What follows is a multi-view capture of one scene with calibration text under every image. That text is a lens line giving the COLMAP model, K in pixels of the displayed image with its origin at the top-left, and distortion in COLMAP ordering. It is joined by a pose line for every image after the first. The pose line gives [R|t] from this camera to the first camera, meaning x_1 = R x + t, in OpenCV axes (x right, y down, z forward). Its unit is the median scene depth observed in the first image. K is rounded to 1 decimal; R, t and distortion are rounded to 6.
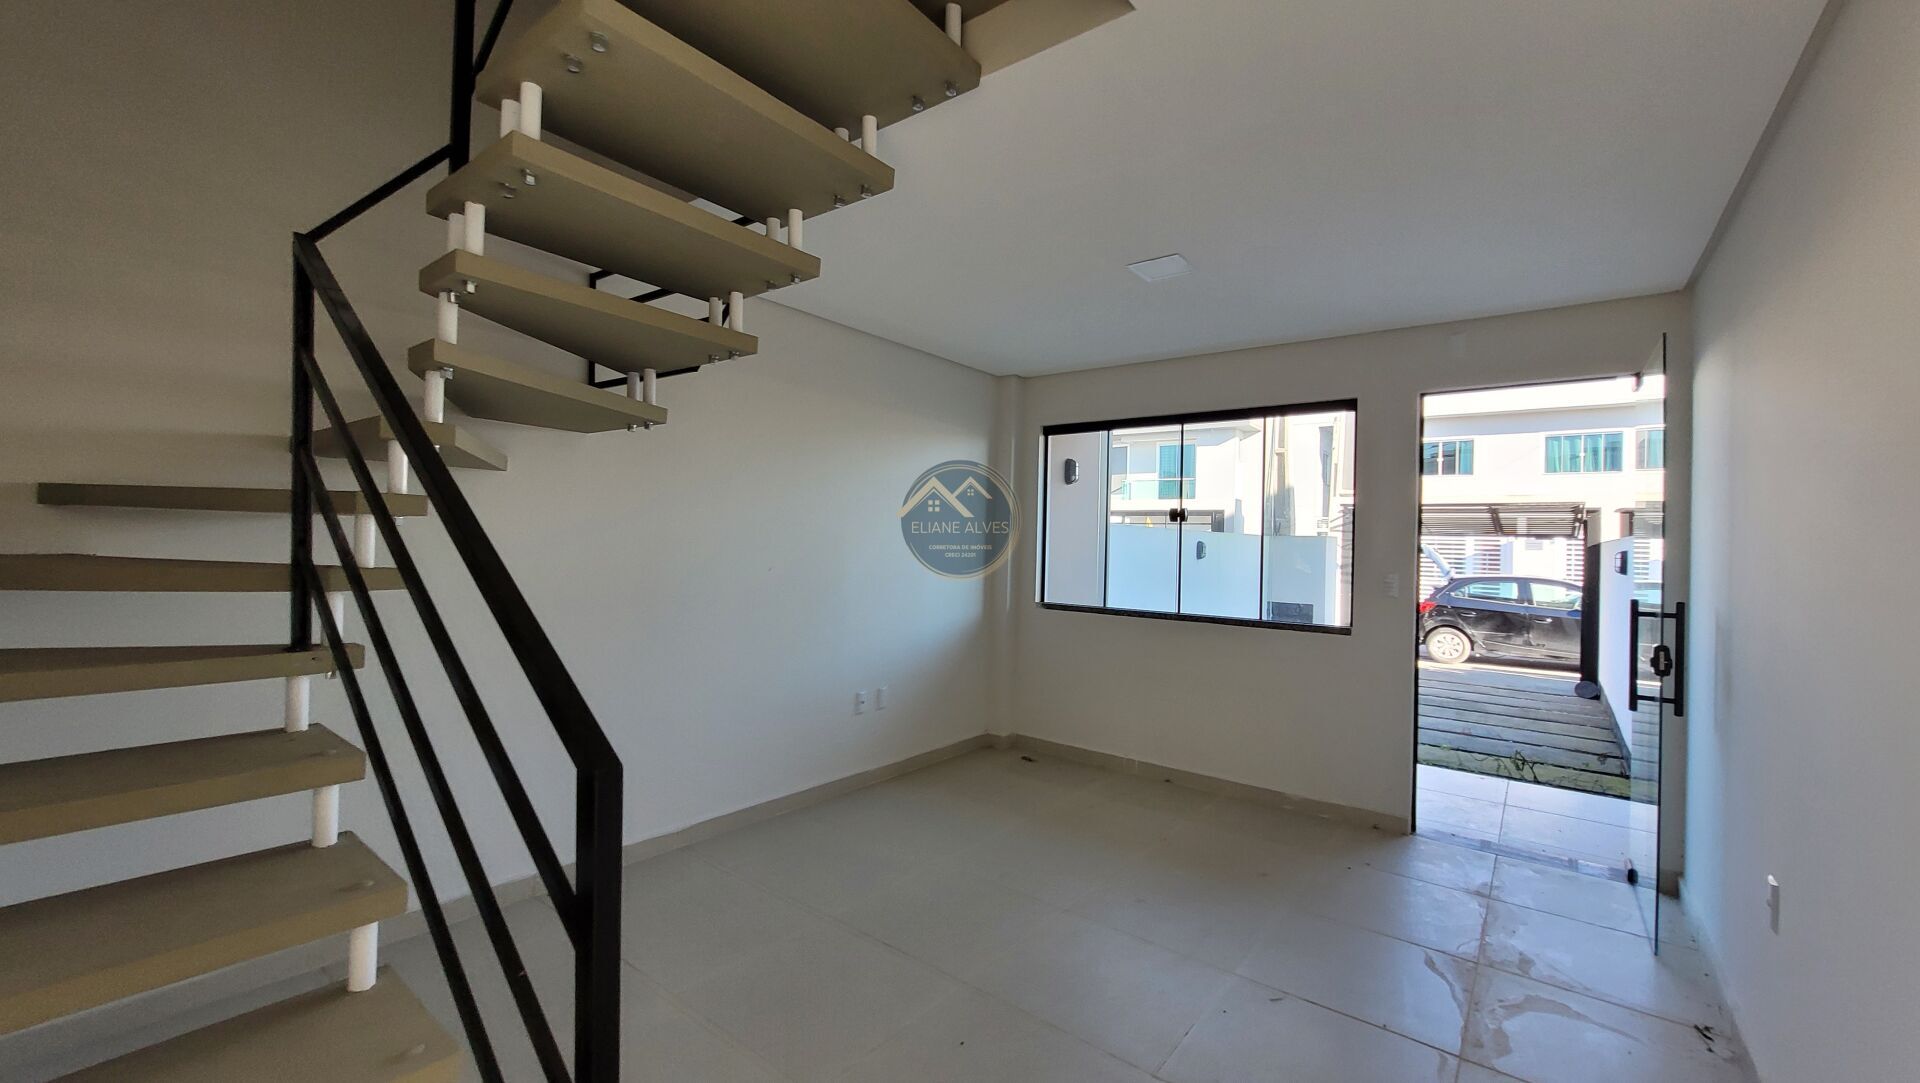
lens RADIAL K [[755.2, 0, 960.4], [0, 755.2, 538.5], [0, 0, 1]] dist [0.000777, -0.000233]
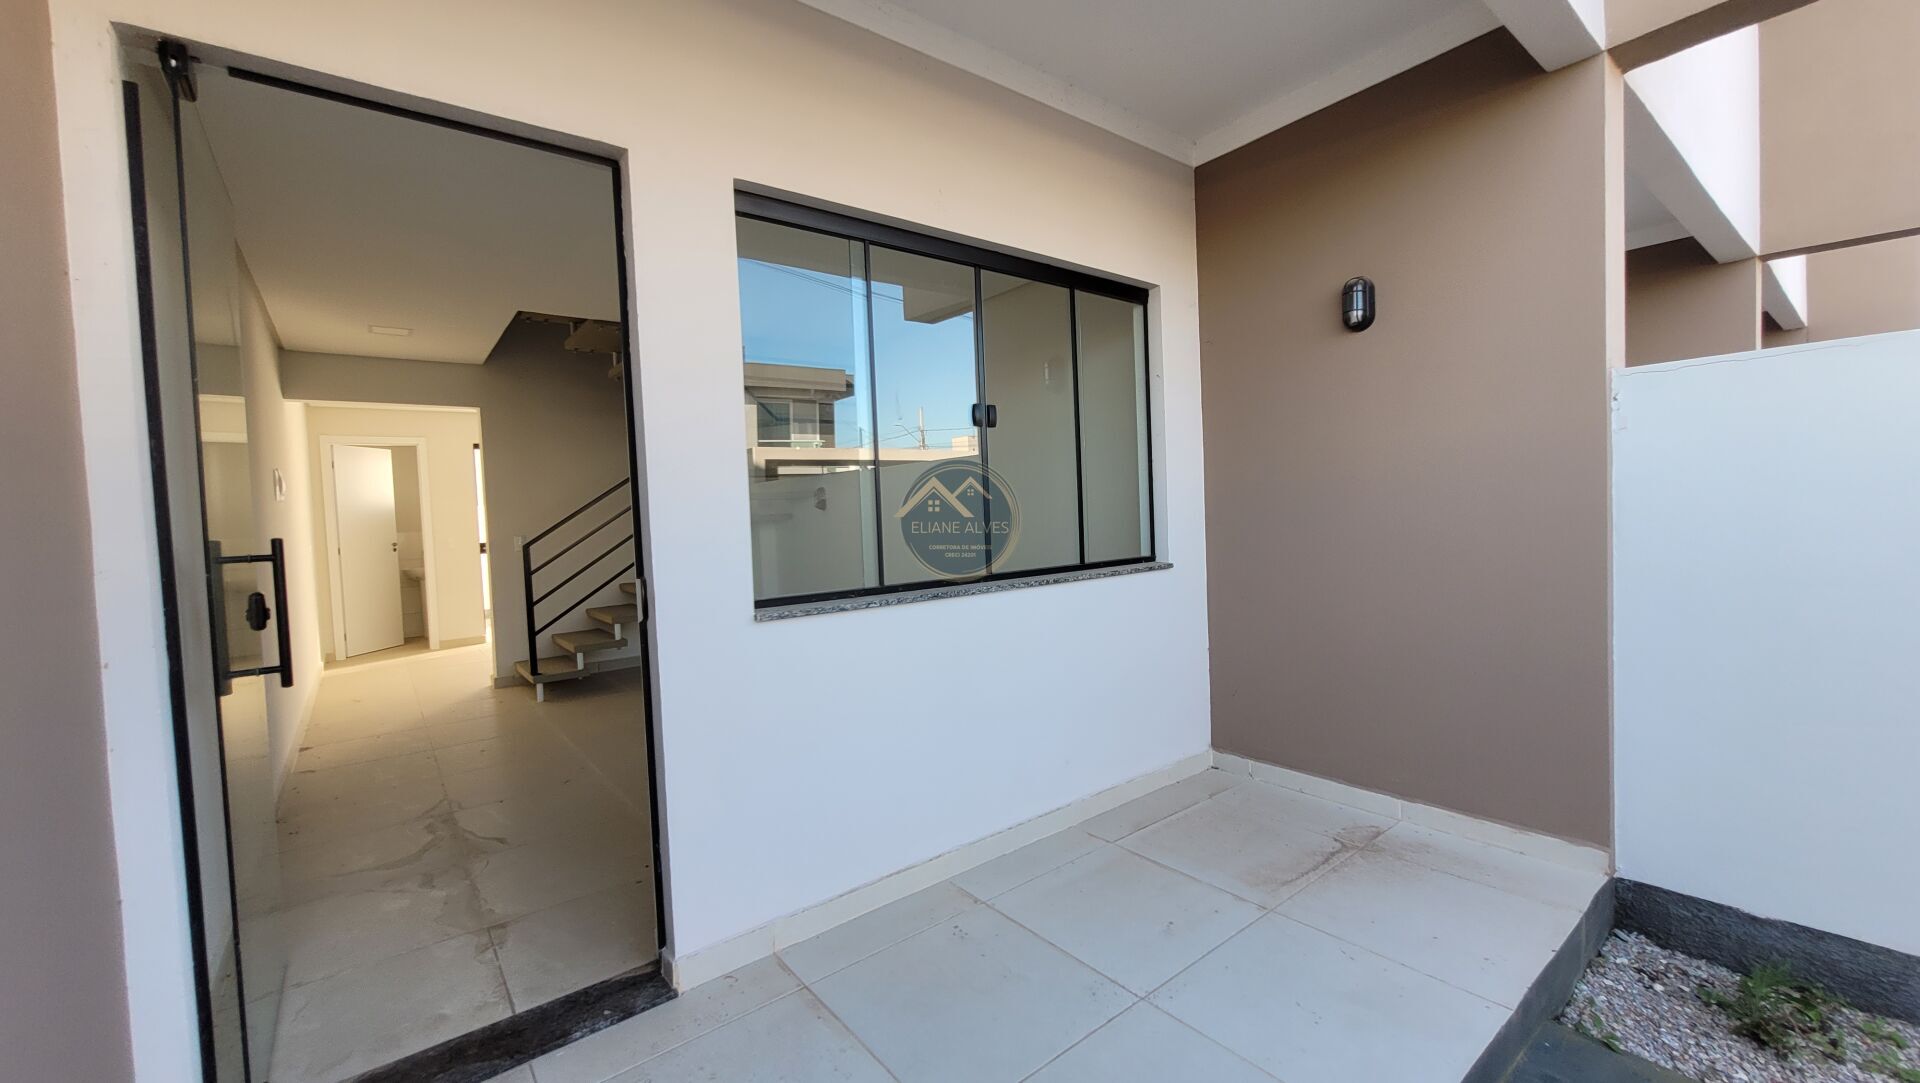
lens RADIAL K [[750.9, 0, 962.2], [0, 750.9, 541.0], [0, 0, 1]] dist [-0.000326, -0.000370]
pose [[-0.234750, 0.020671, -0.971836, 1.134748], [0.044739, 0.998944, 0.010441, 0.074031], [0.971026, -0.041028, -0.235427, 1.428594]]
